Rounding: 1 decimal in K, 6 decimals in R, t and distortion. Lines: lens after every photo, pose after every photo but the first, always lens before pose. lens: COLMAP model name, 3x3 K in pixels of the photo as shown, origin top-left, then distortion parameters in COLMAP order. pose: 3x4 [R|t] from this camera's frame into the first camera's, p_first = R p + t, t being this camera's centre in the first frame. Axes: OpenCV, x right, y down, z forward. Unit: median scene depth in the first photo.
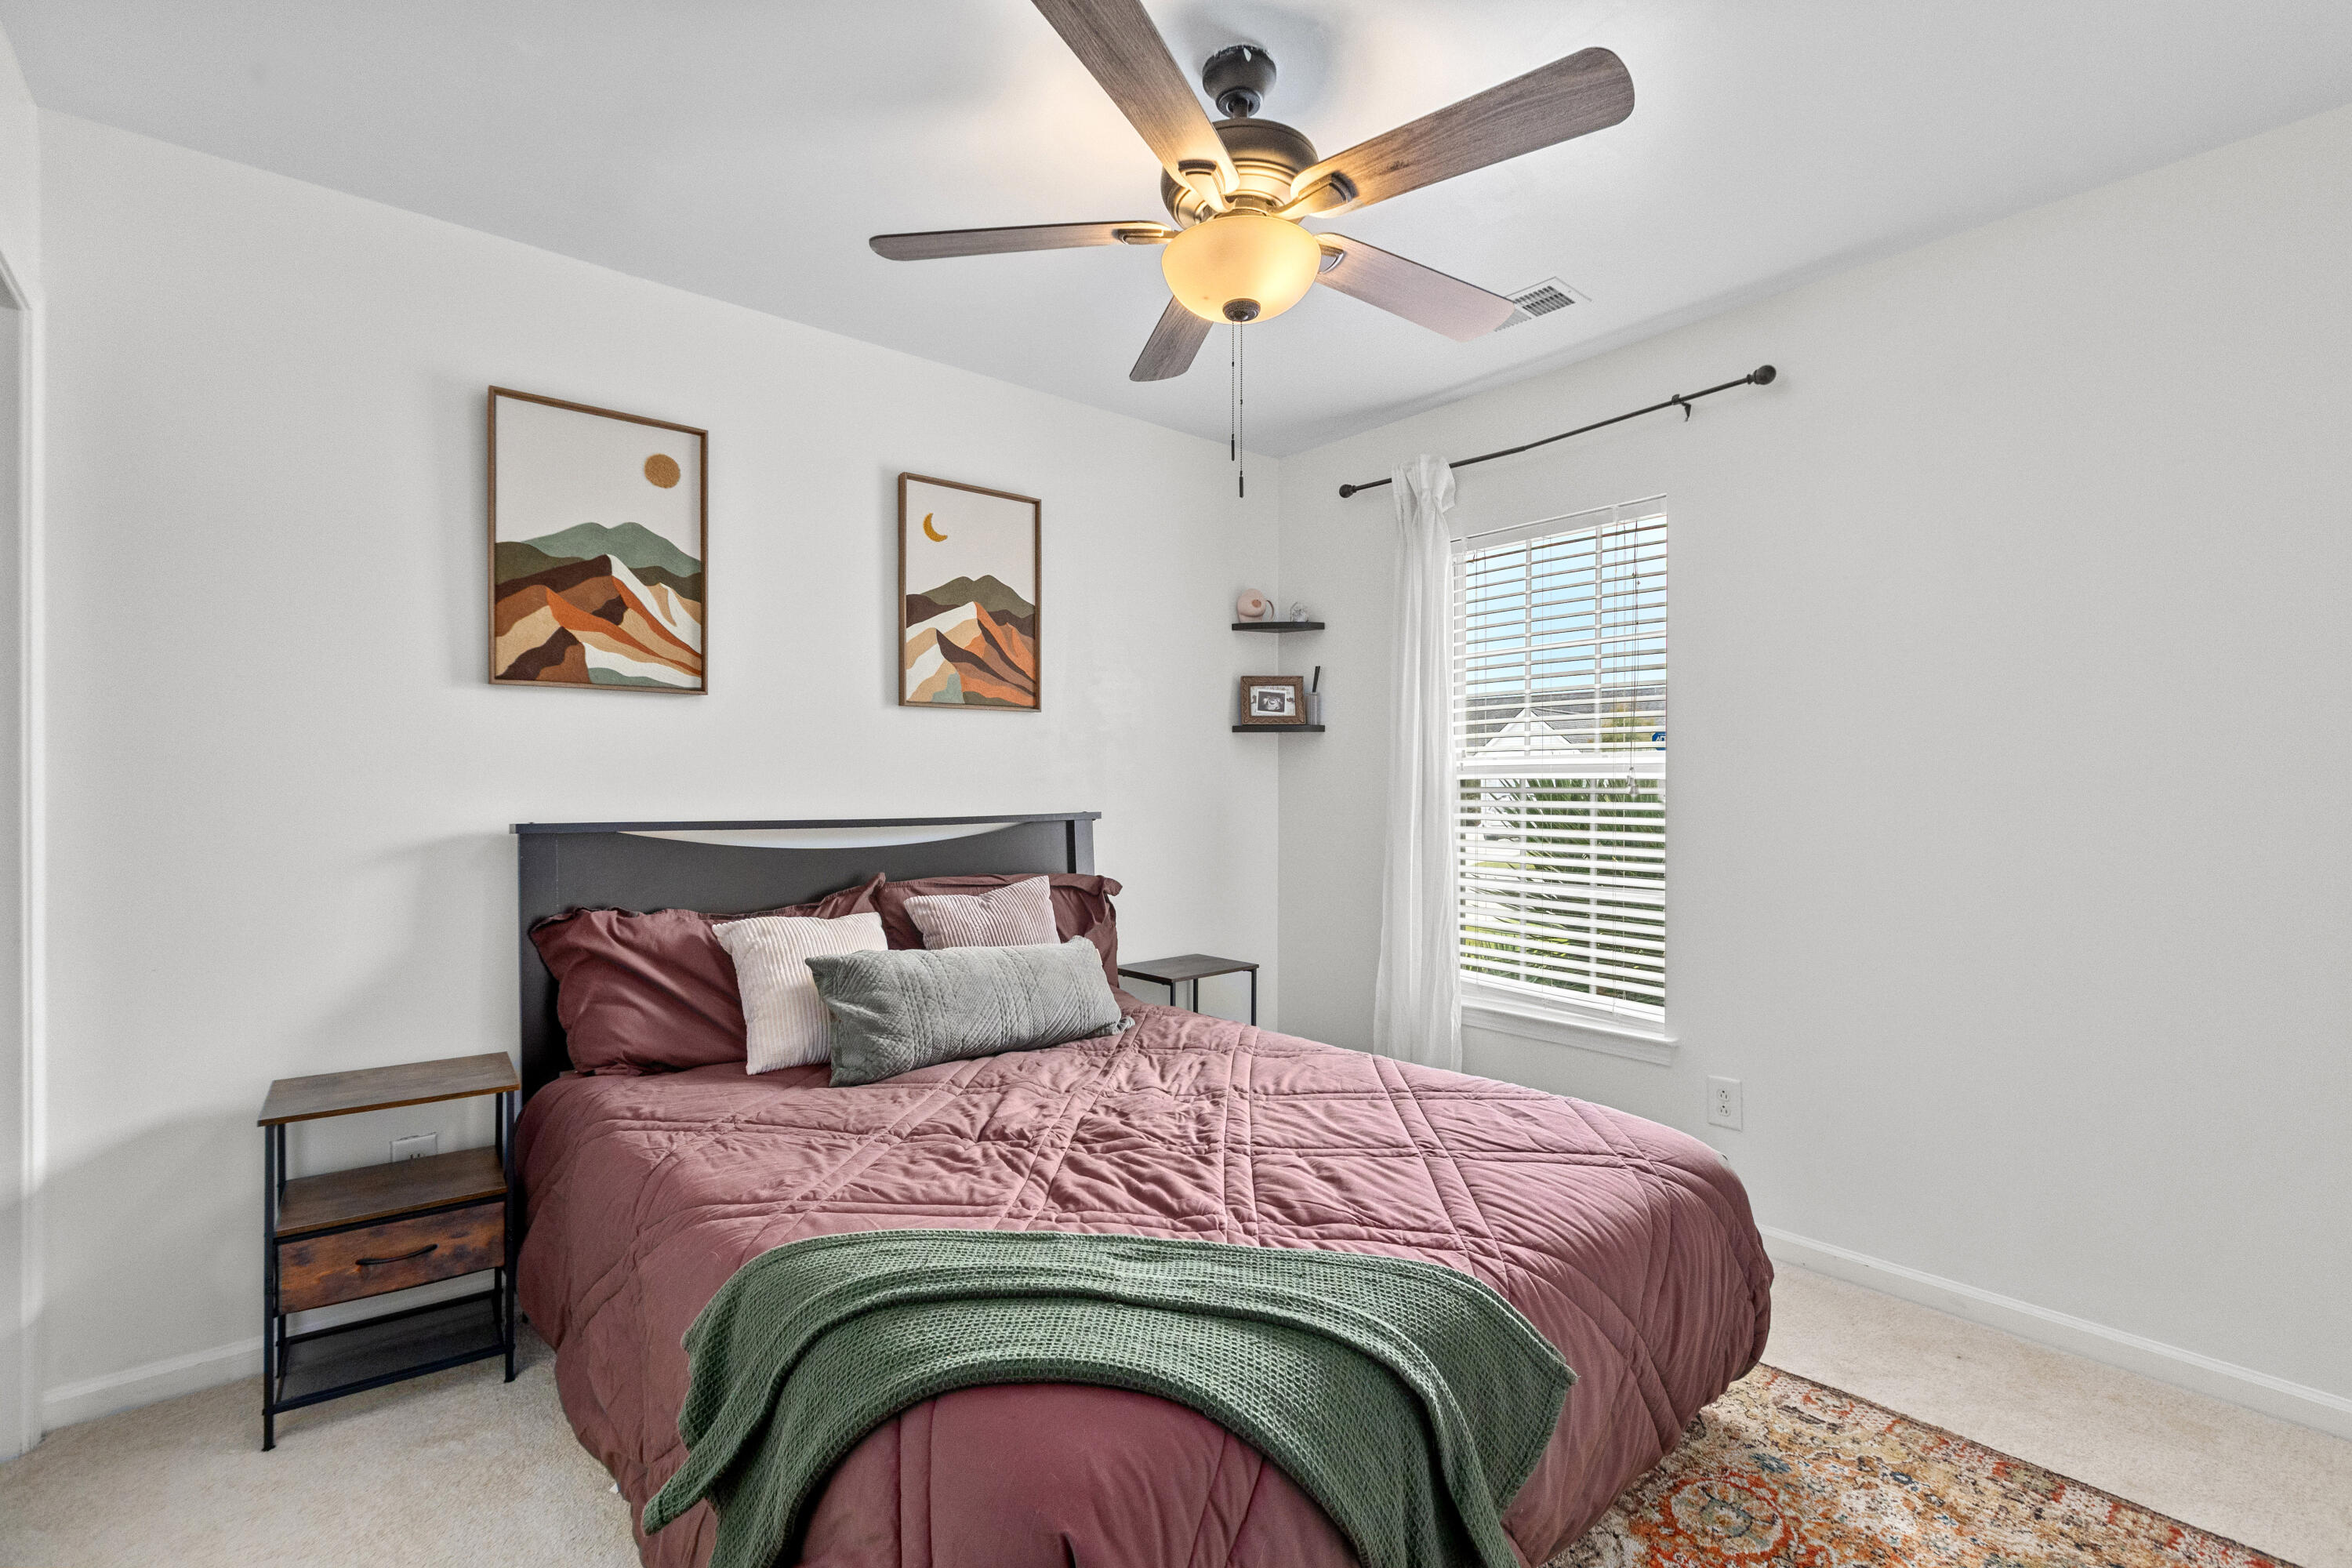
lens RADIAL K [[1077.8, 0, 1169.7], [0, 1077.8, 778.2], [0, 0, 1]] dist [0.001829, 0.000144]
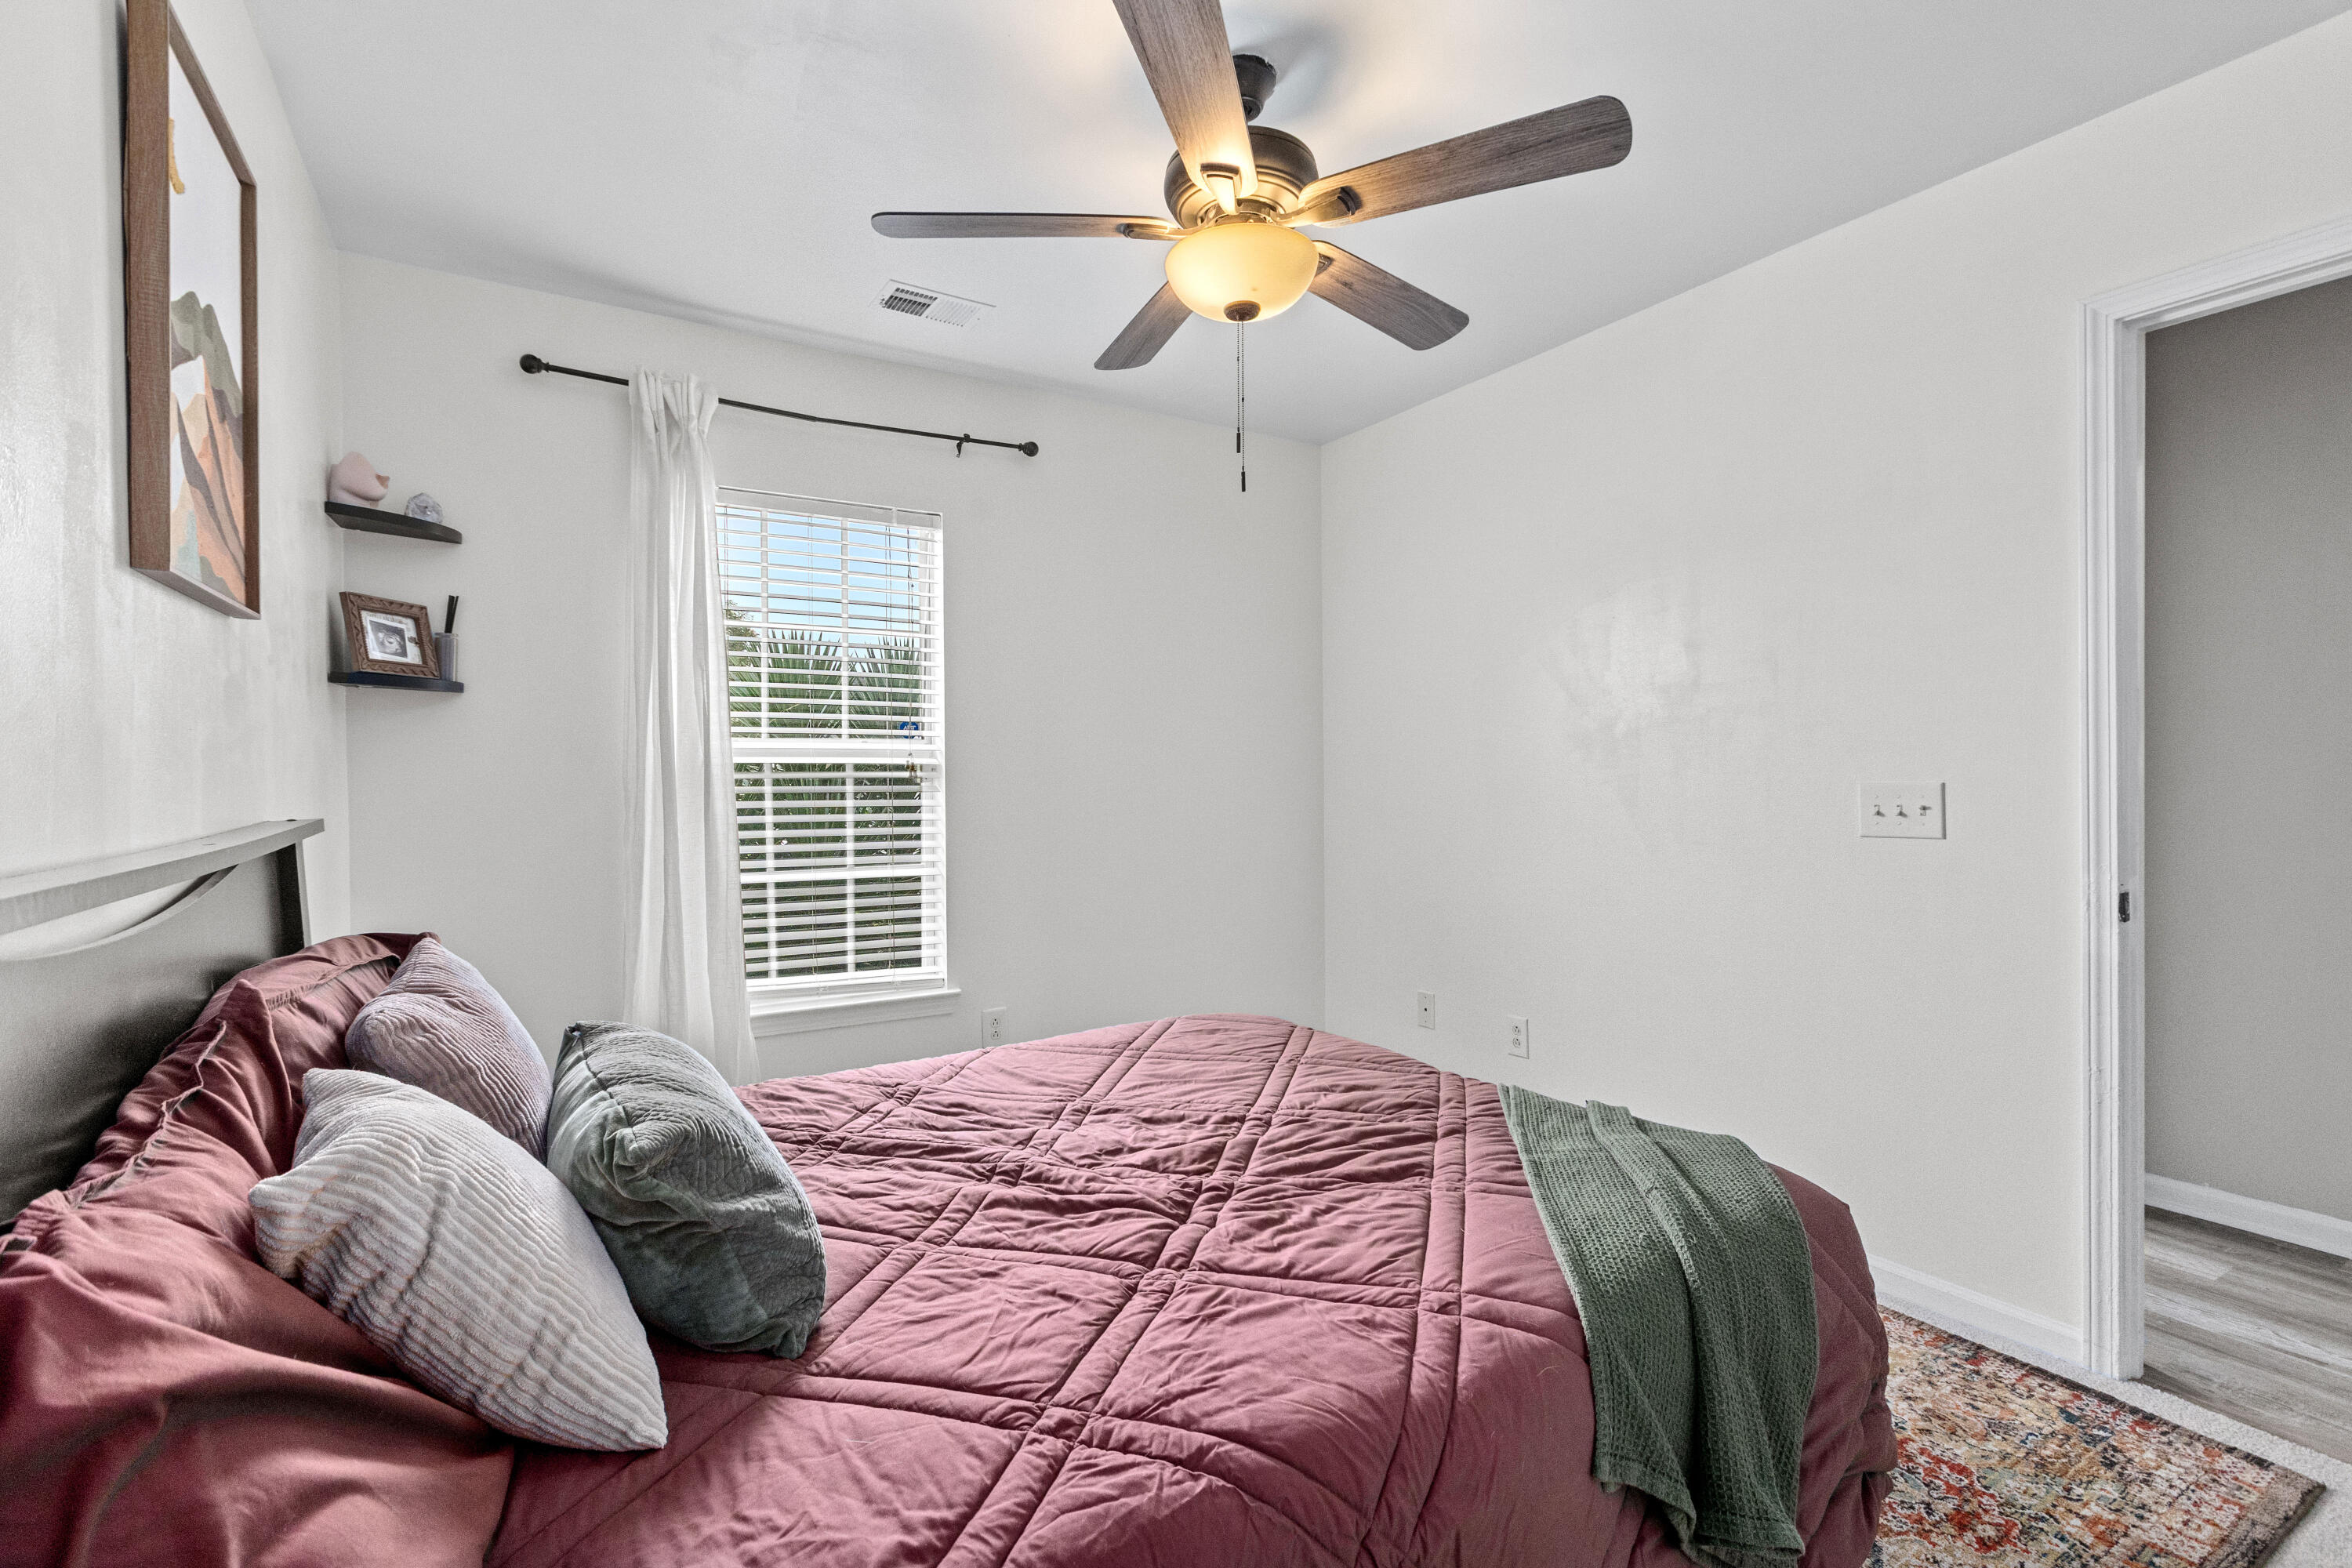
lens RADIAL K [[1077.8, 0, 1169.7], [0, 1077.8, 778.2], [0, 0, 1]] dist [0.001829, 0.000144]
pose [[0.136681, -0.008299, 0.990580, -0.642866], [-0.005846, 0.999941, 0.009184, 0.003876], [-0.990598, -0.007046, 0.136625, 0.609238]]
